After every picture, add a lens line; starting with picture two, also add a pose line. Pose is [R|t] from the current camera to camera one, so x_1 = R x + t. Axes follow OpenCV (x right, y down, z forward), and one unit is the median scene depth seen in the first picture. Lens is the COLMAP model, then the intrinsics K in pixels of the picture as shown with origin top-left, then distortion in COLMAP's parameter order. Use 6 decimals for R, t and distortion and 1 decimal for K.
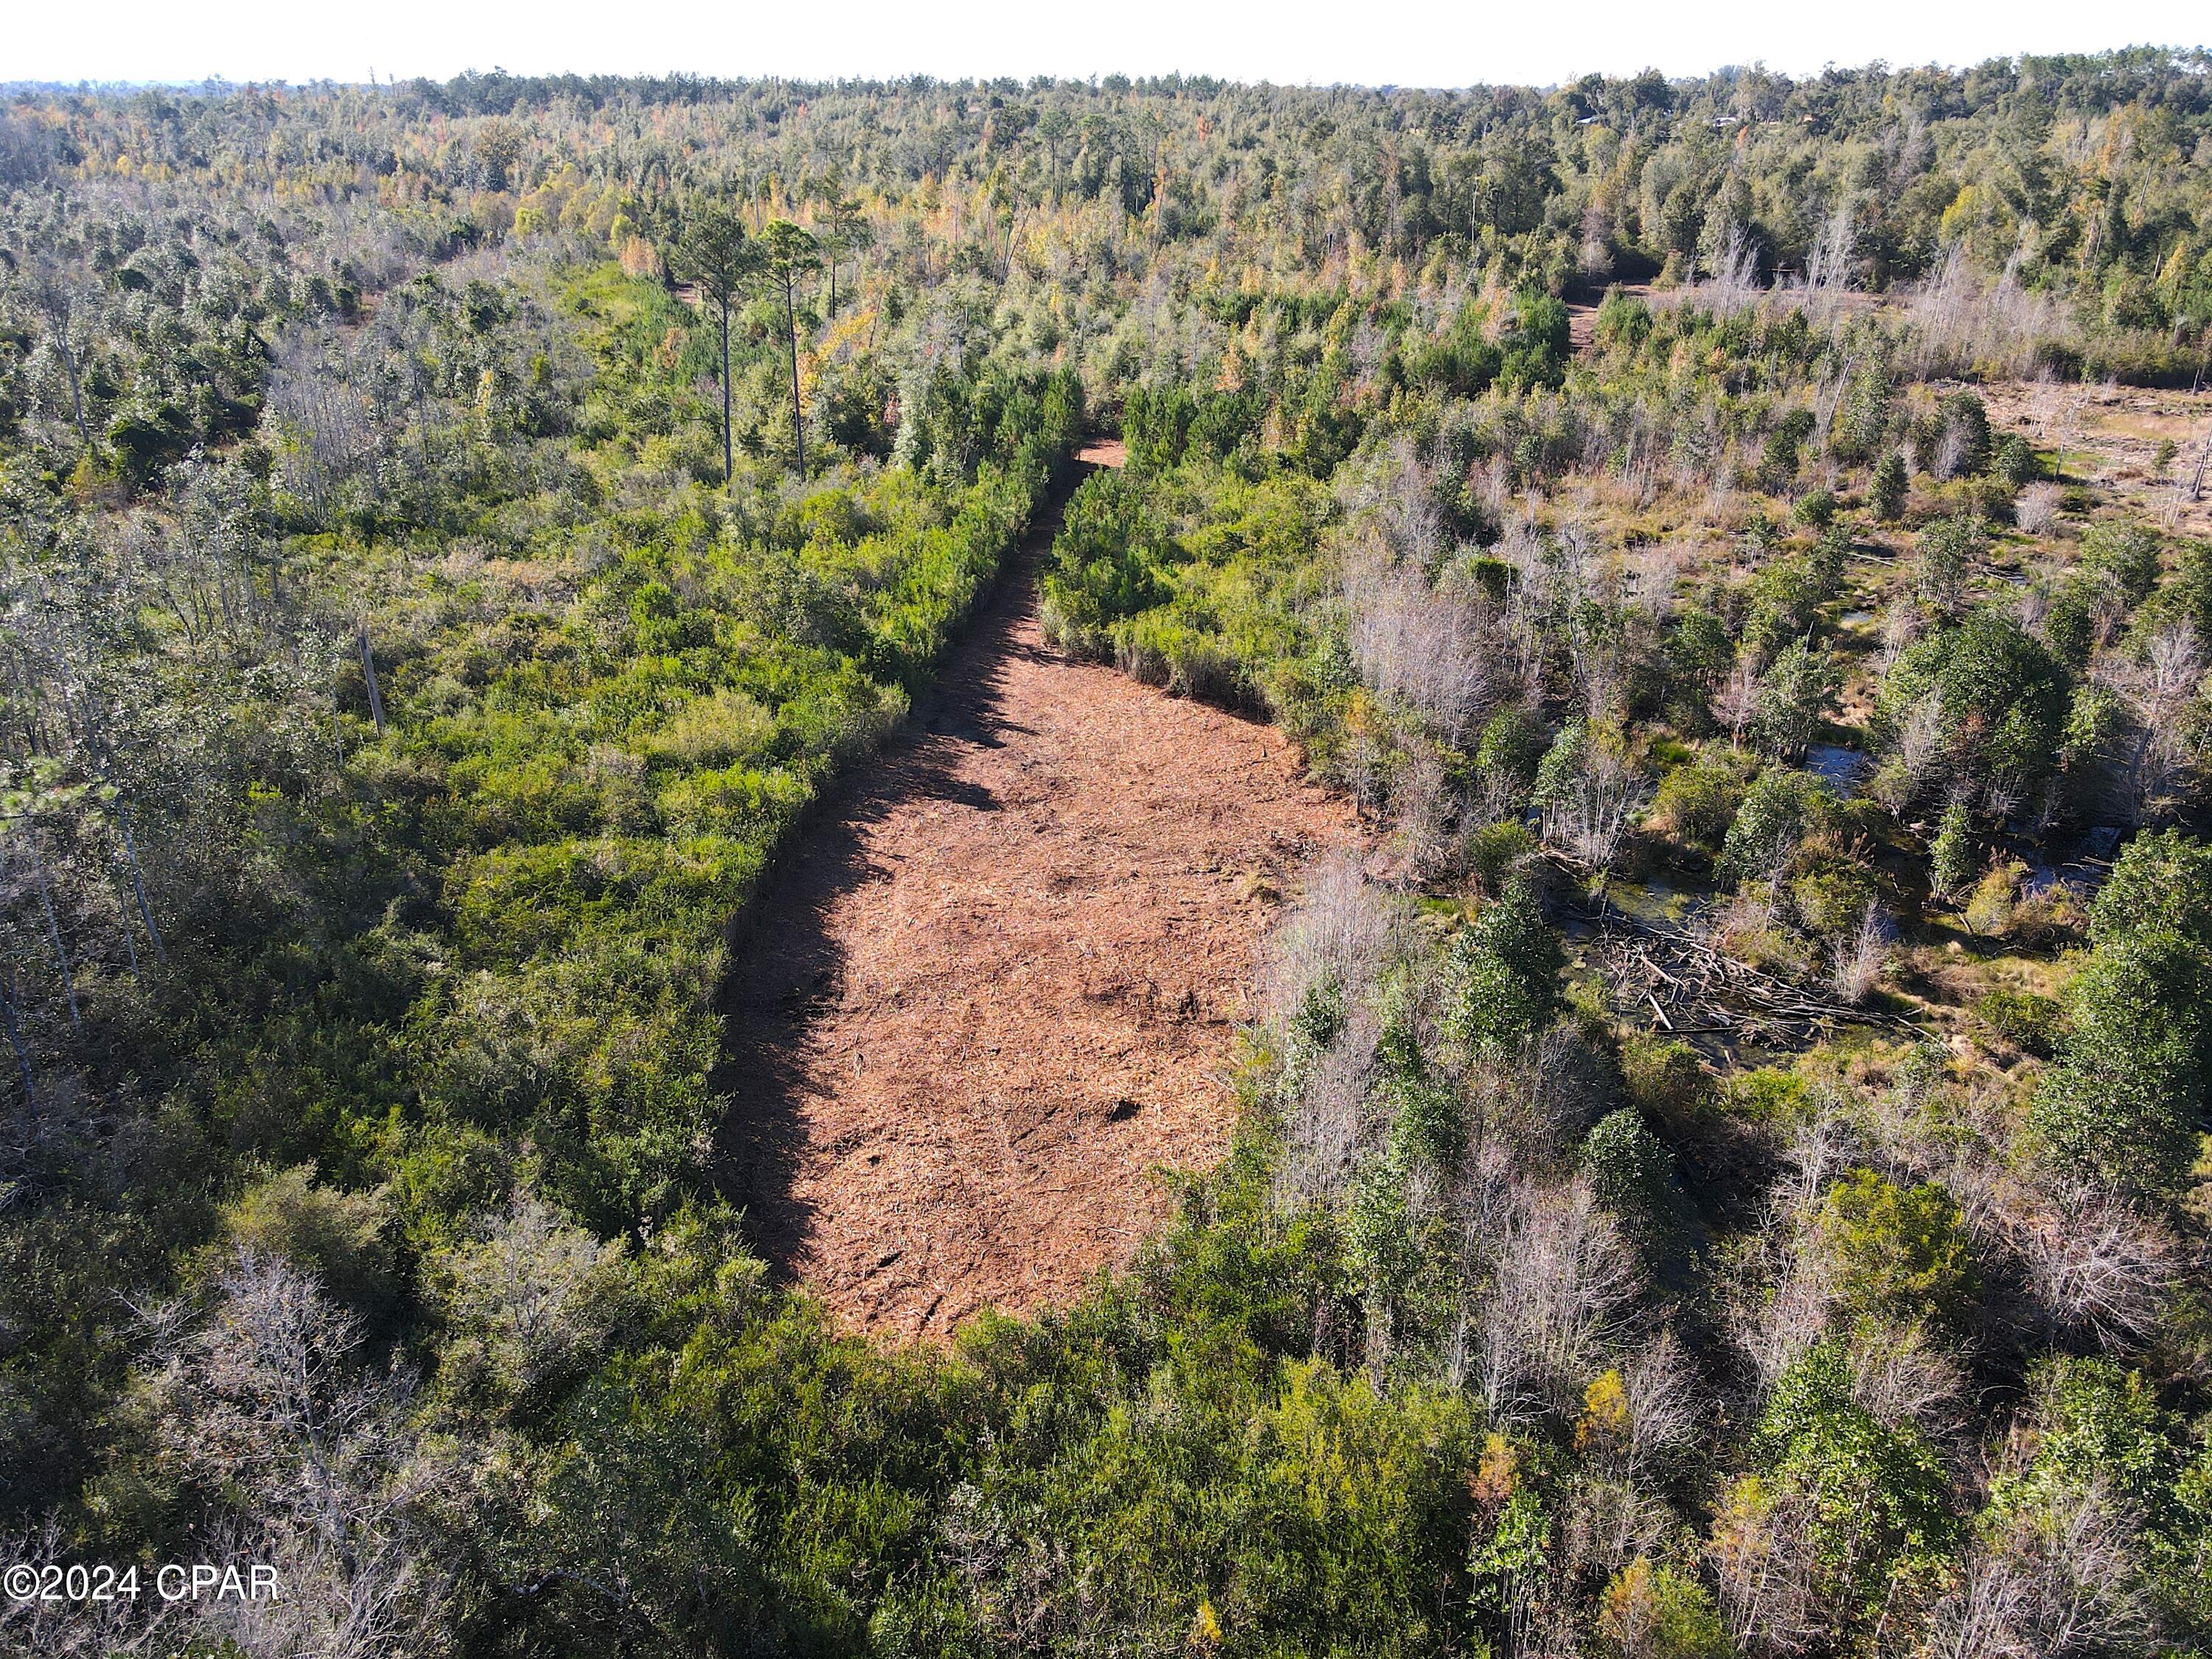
lens RADIAL K [[1564.6, 0, 1106.0], [0, 1564.6, 829.5], [0, 0, 1]] dist [-0.010145, 0.035102]
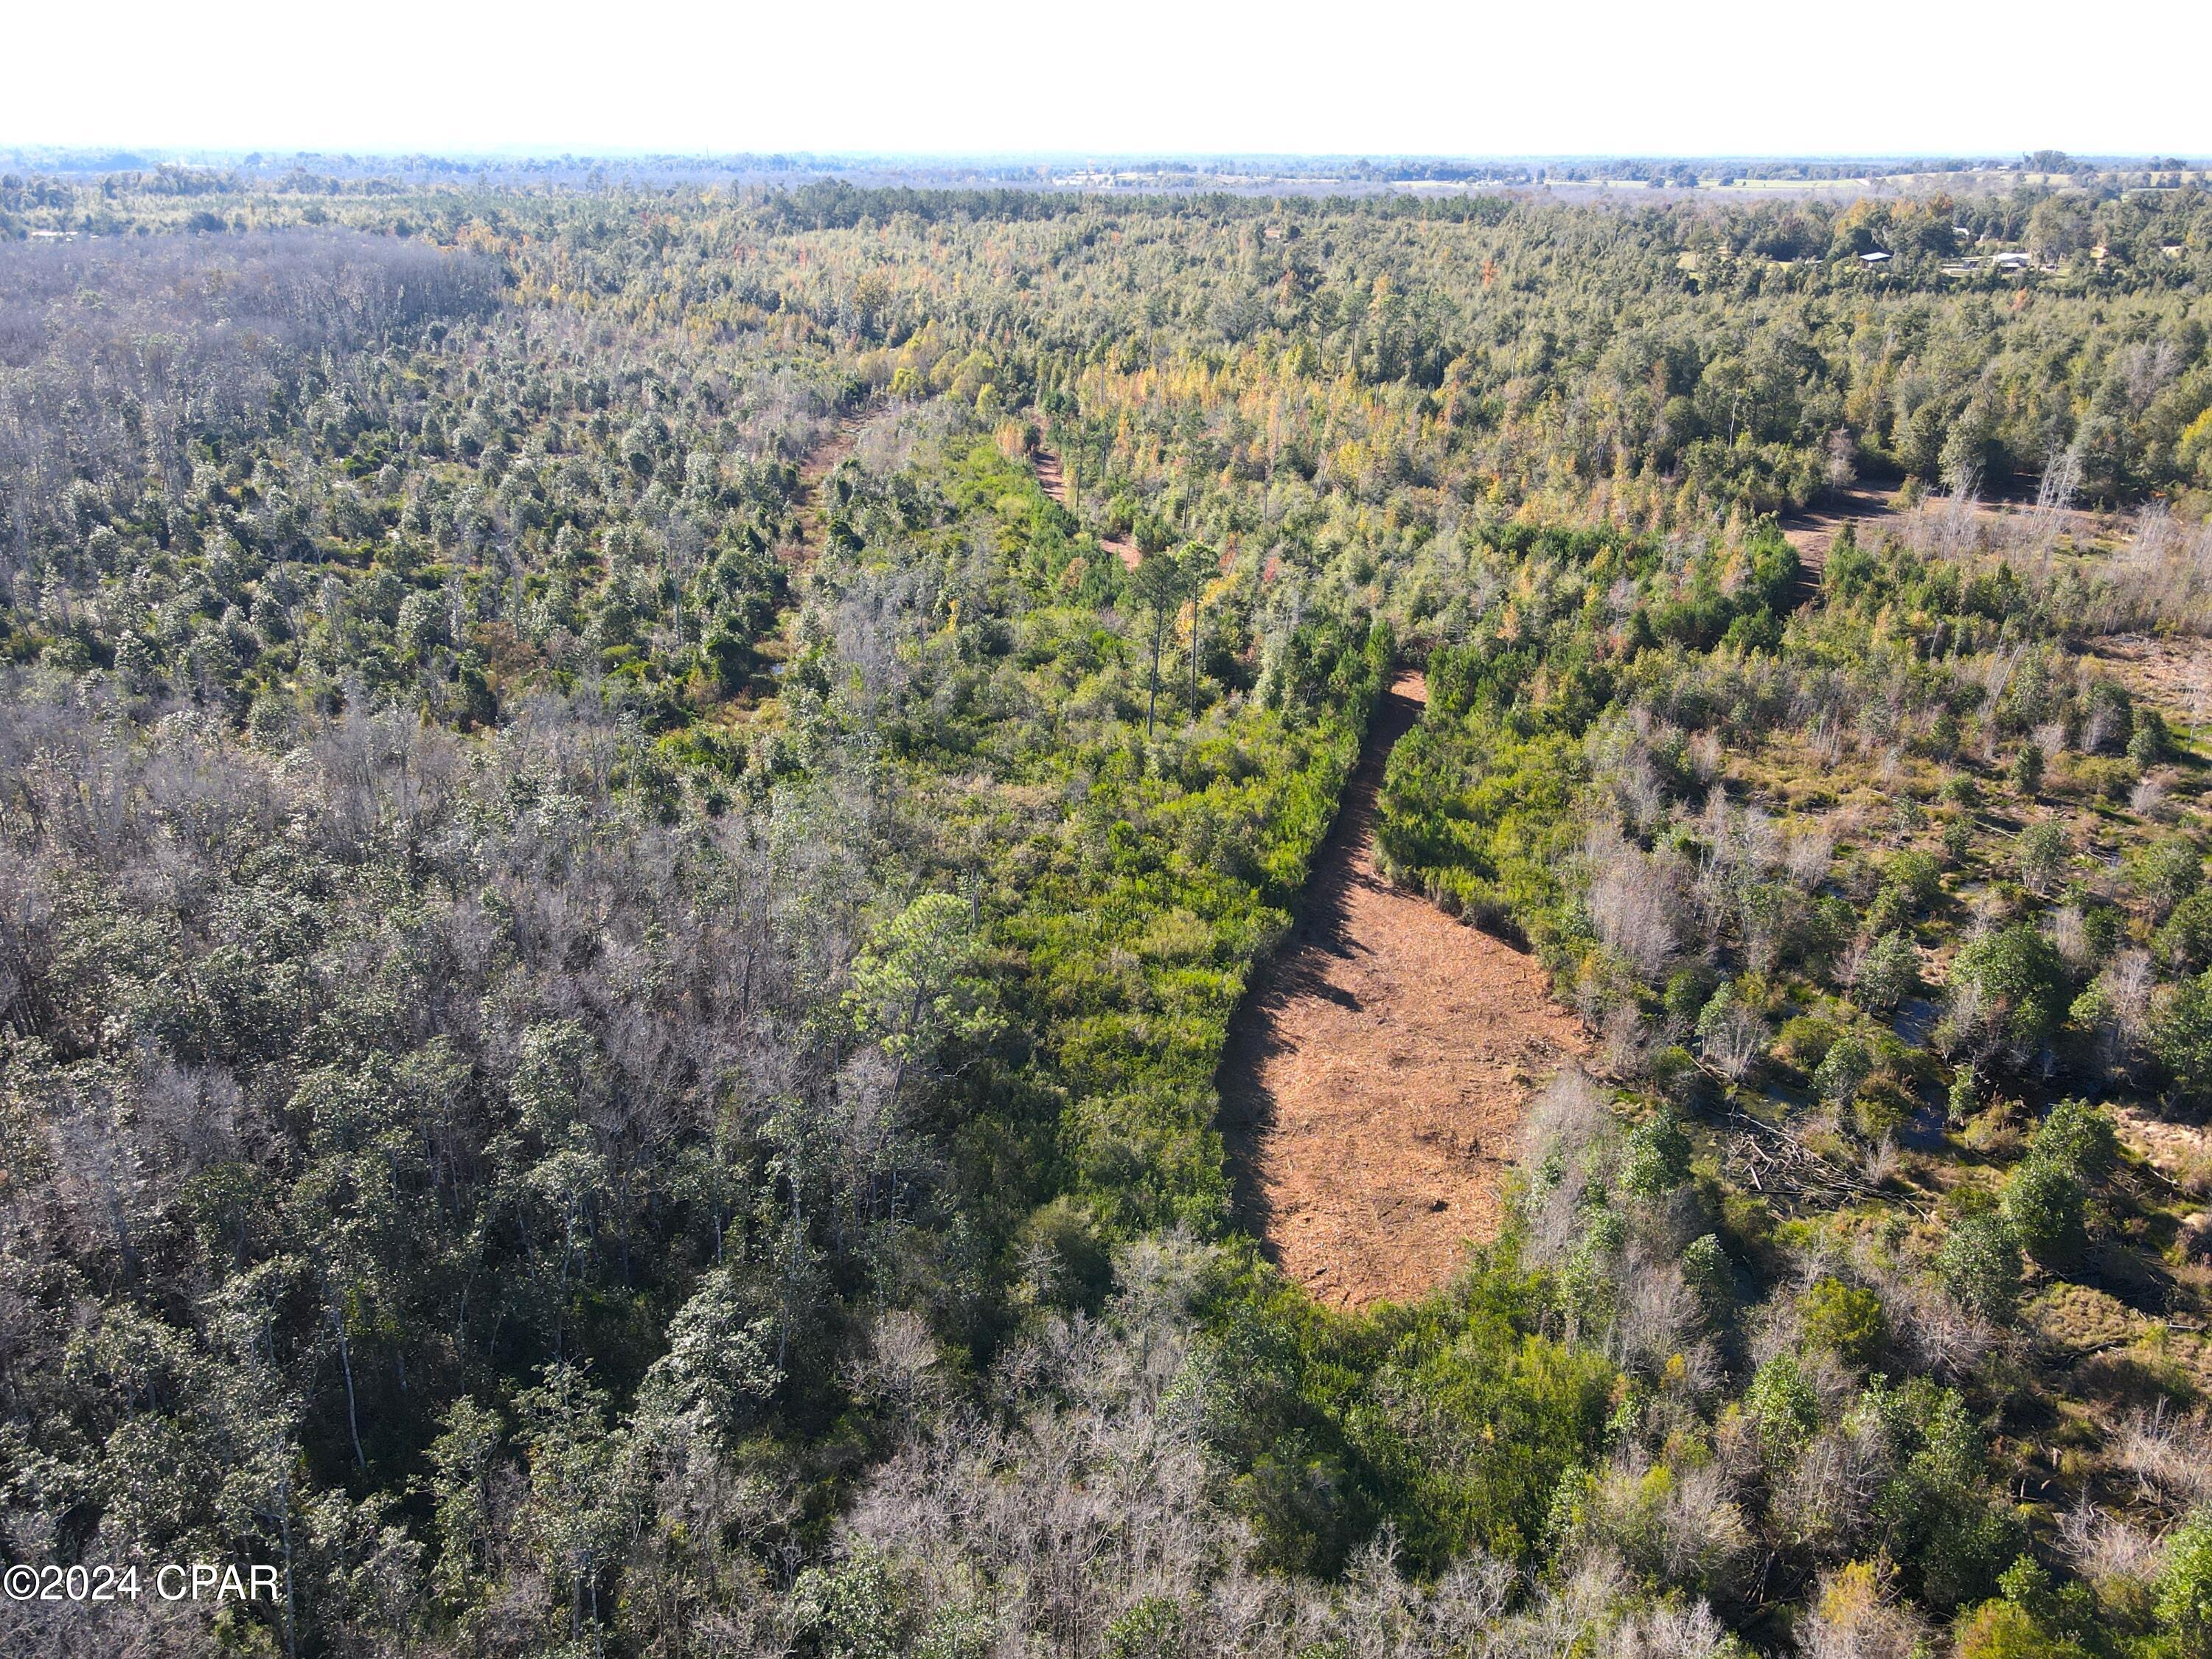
lens RADIAL K [[1564.6, 0, 1106.0], [0, 1564.6, 829.5], [0, 0, 1]] dist [-0.010145, 0.035102]
pose [[0.986814, 0.066068, -0.147759, -0.089996], [-0.070452, 0.997211, -0.024630, -0.128661], [0.145720, 0.034715, 0.988717, -0.606080]]
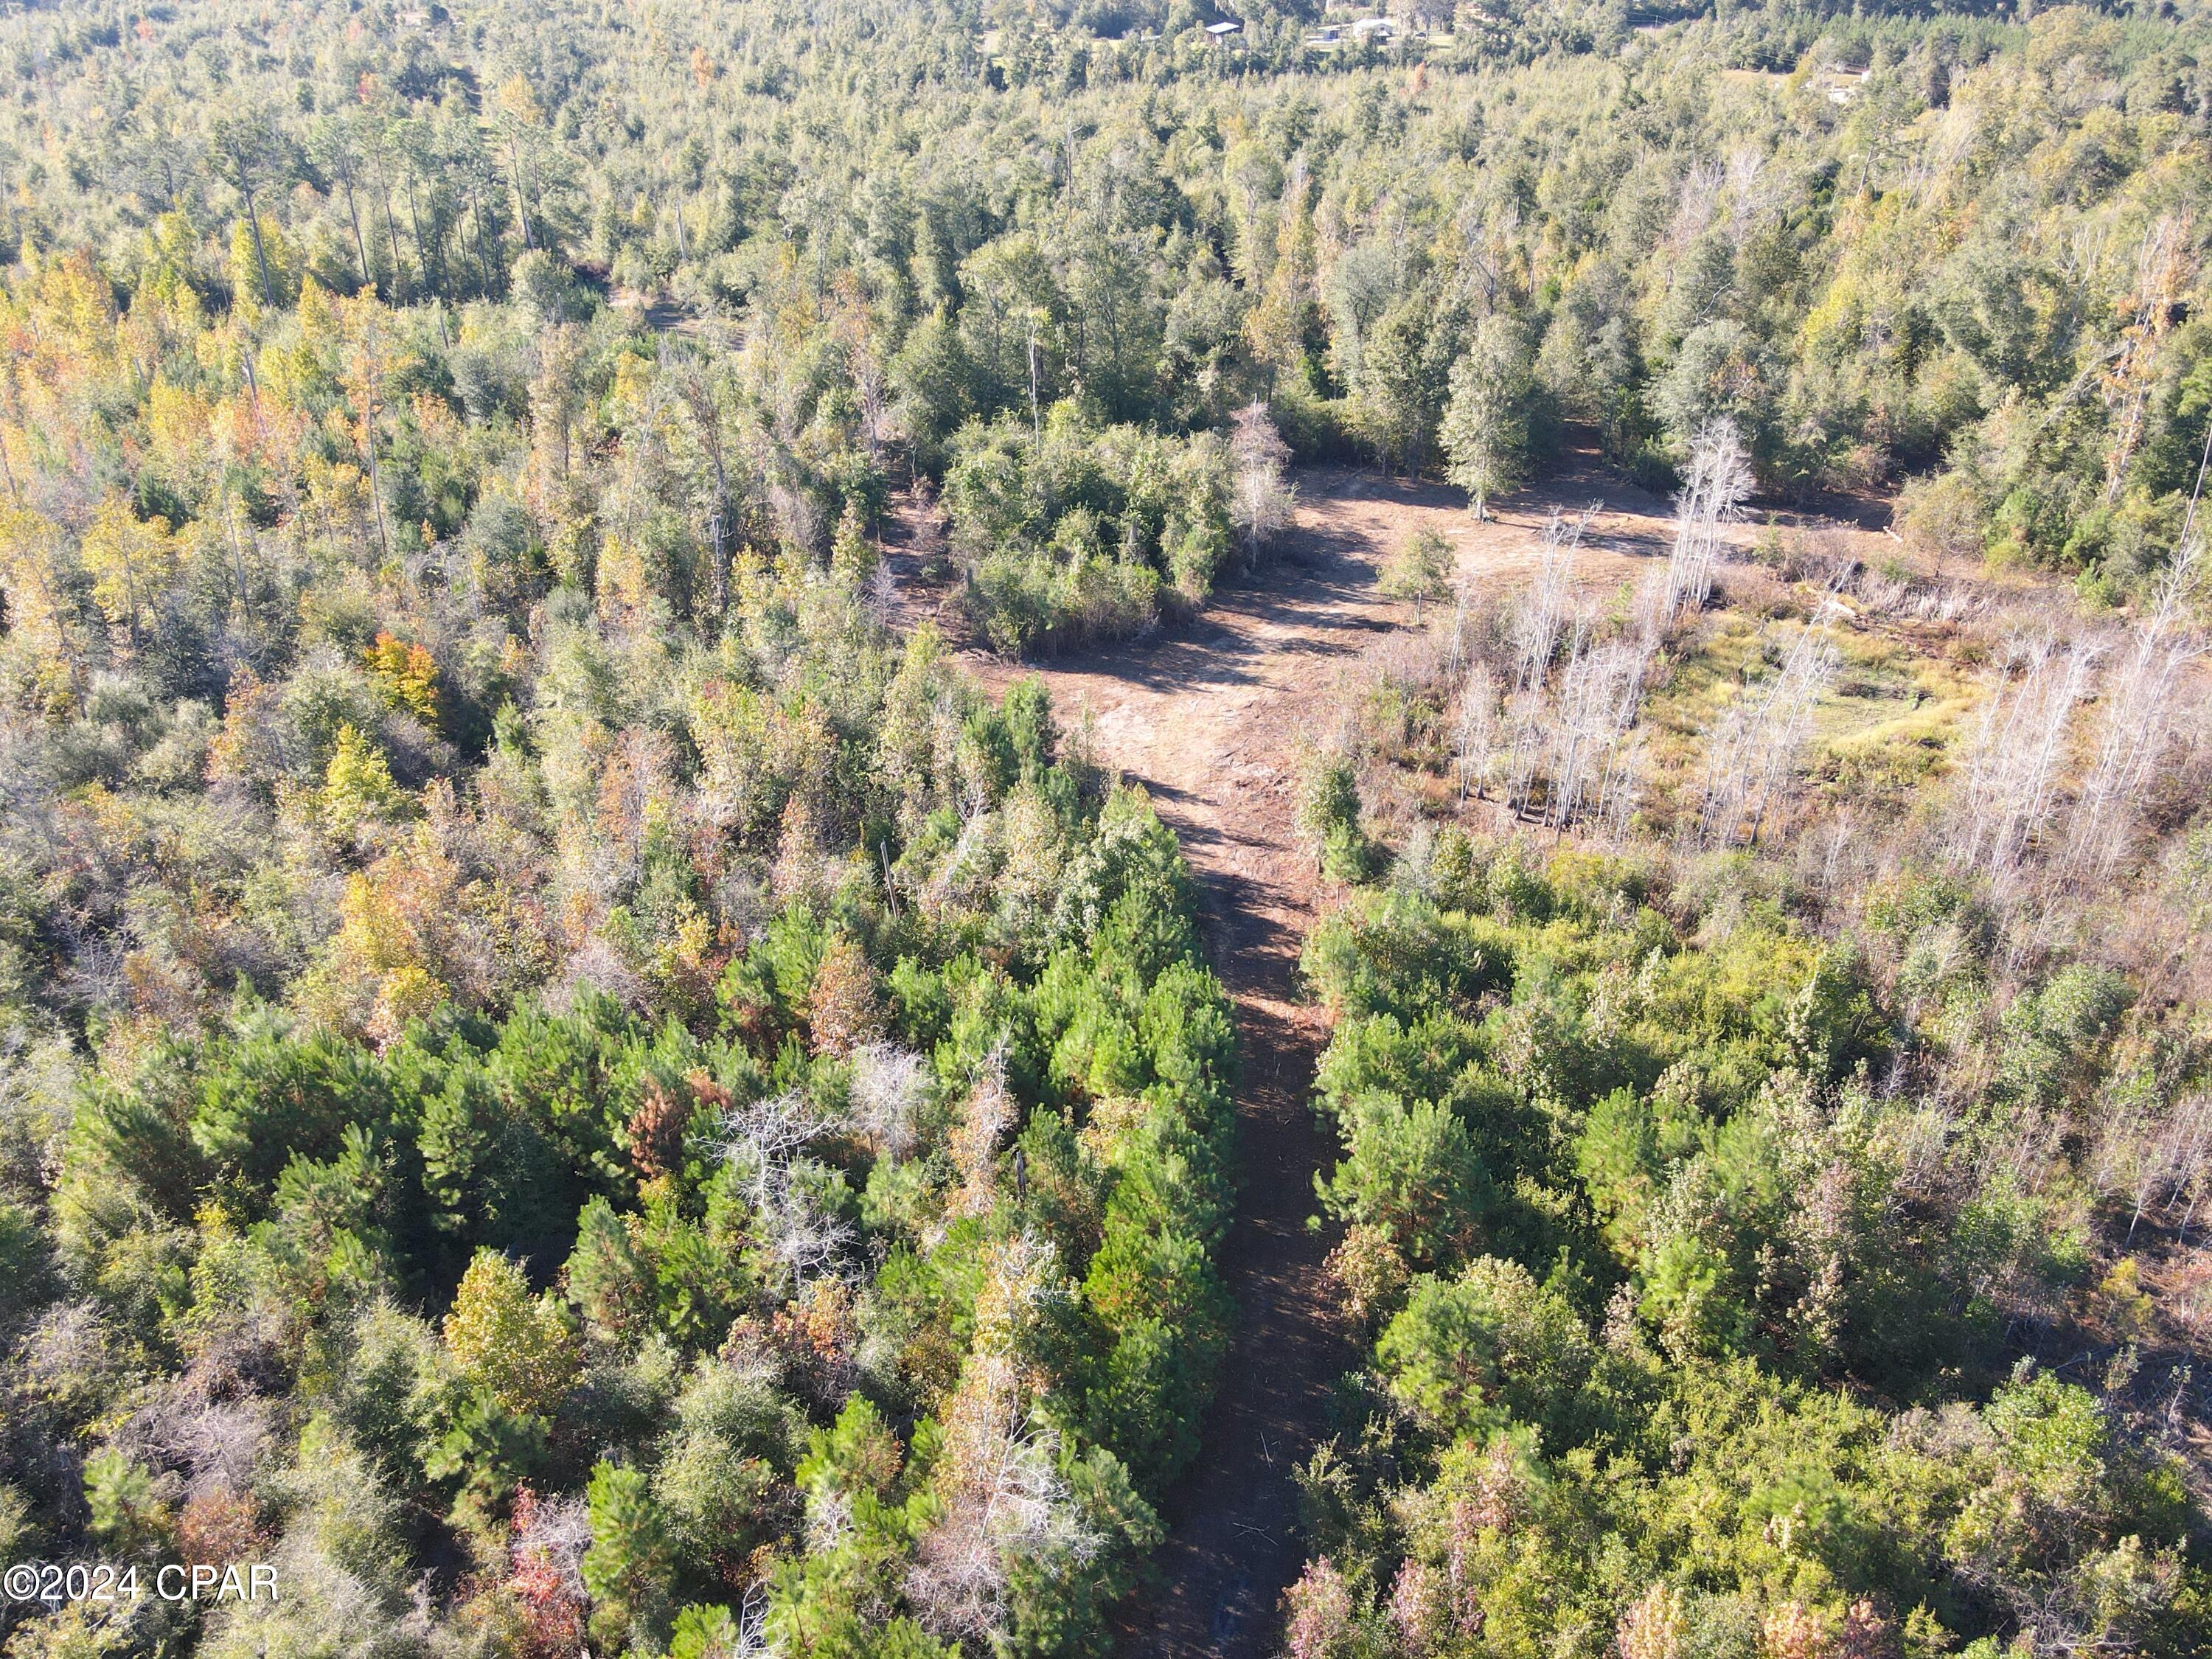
lens RADIAL K [[1564.6, 0, 1106.0], [0, 1564.6, 829.5], [0, 0, 1]] dist [-0.010145, 0.035102]
pose [[0.977473, -0.114350, 0.177397, 0.496517], [0.099827, 0.991038, 0.088764, -0.967533], [-0.185958, -0.069056, 0.980128, 1.561449]]
